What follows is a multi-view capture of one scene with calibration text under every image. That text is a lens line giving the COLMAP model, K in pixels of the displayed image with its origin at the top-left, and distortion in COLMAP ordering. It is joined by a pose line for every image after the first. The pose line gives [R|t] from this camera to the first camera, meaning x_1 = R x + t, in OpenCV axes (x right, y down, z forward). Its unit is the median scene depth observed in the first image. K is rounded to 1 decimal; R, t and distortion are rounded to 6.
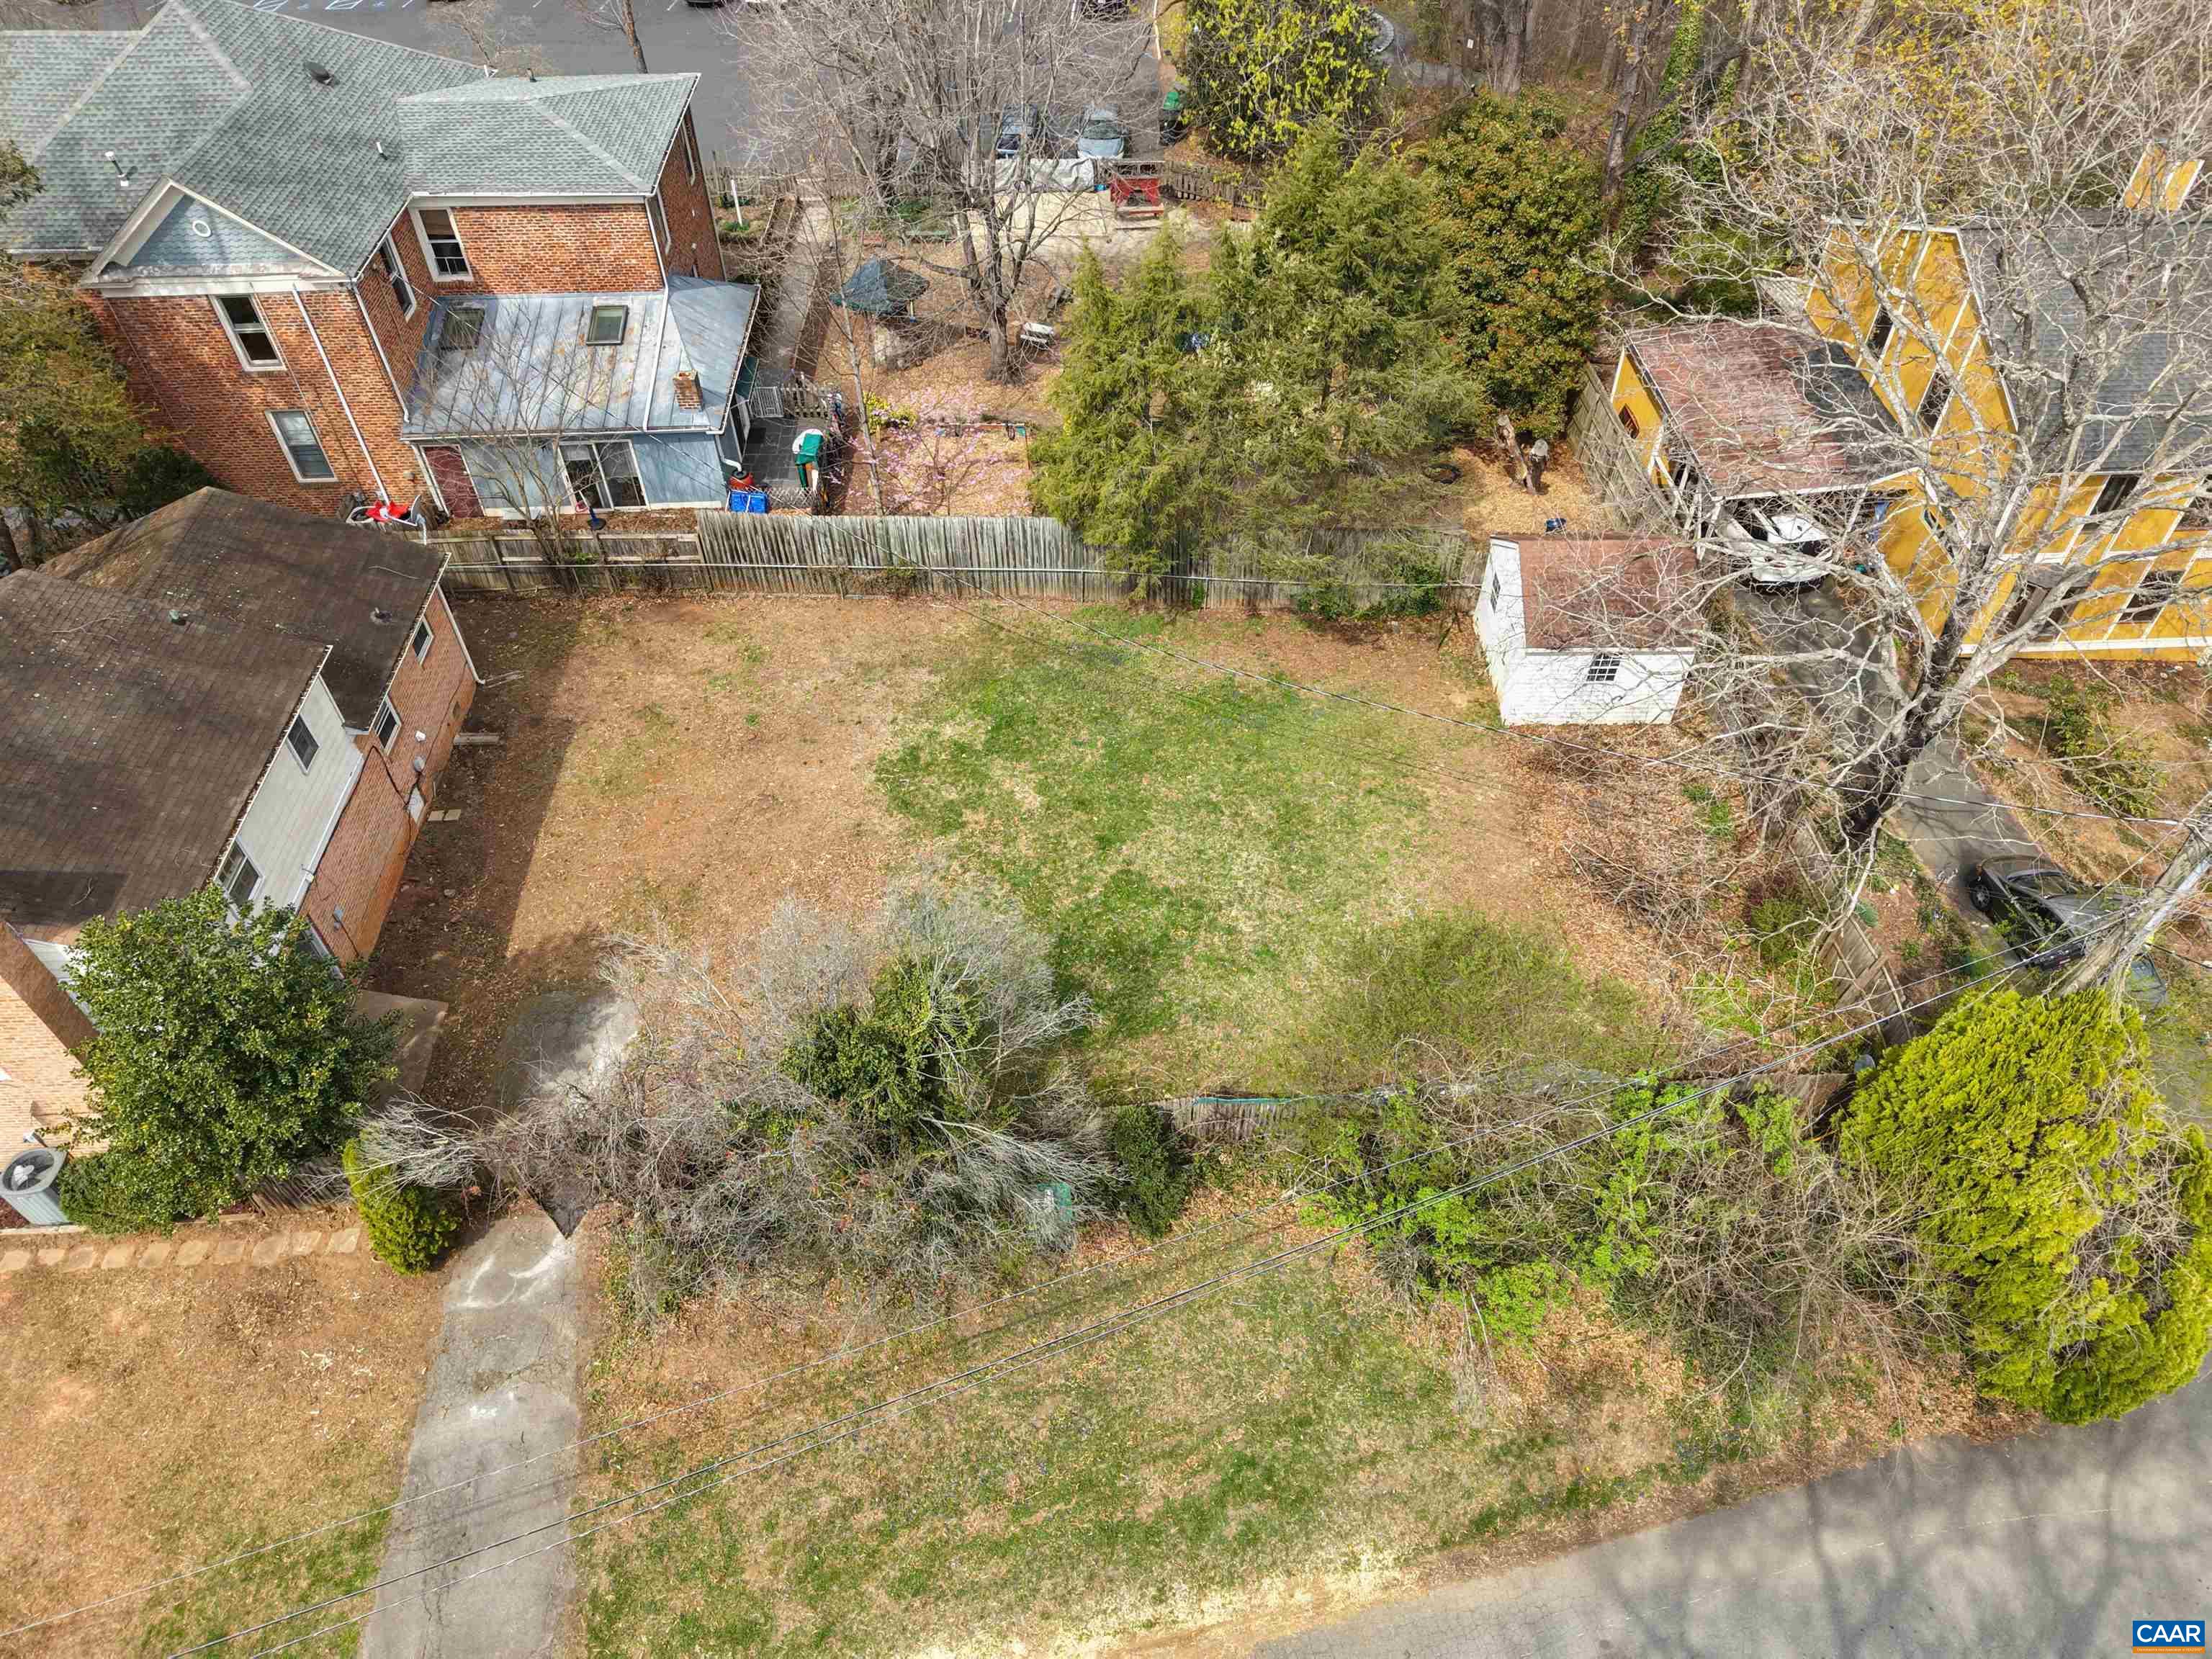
lens RADIAL K [[1484.6, 0, 1136.3], [0, 1484.6, 820.7], [0, 0, 1]] dist [0.026410, -0.026408]
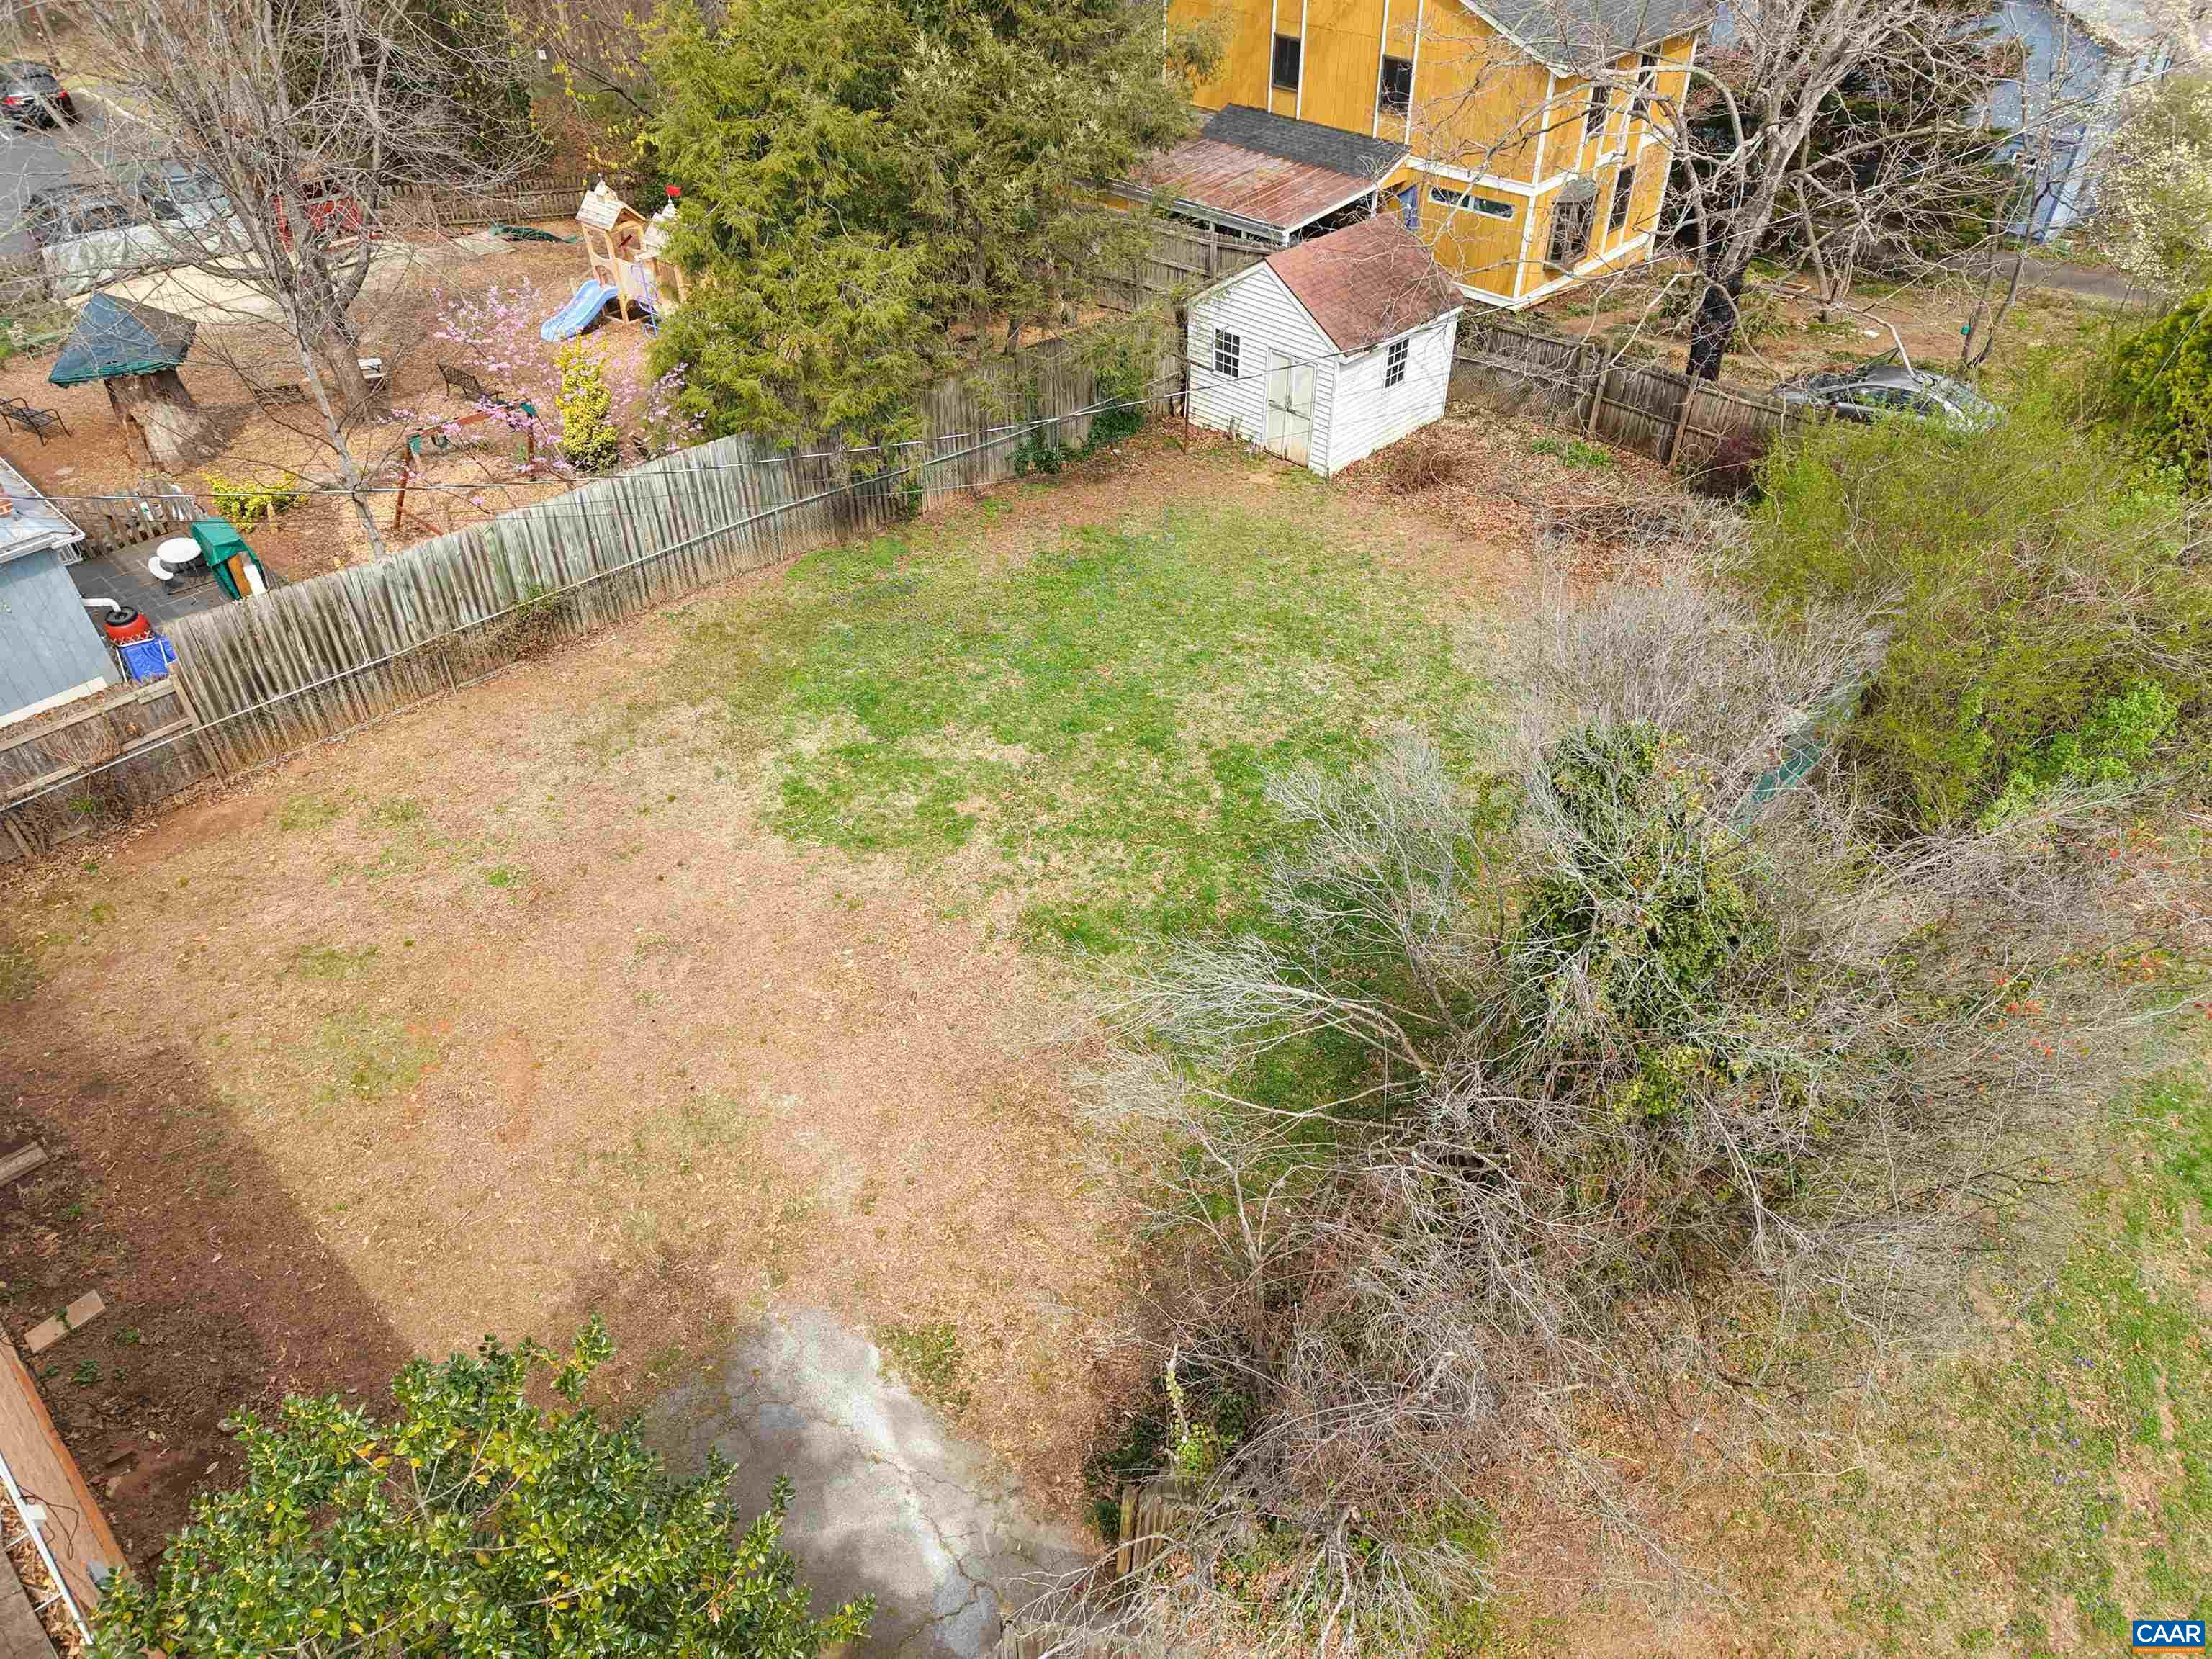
lens RADIAL K [[1484.6, 0, 1118.7], [0, 1484.6, 819.1], [0, 0, 1]] dist [0.026410, -0.026408]
pose [[0.721371, -0.449752, 0.526637, -0.370445], [0.506811, 0.861075, 0.041150, 0.007759], [-0.471981, 0.237221, 0.849093, 0.392923]]
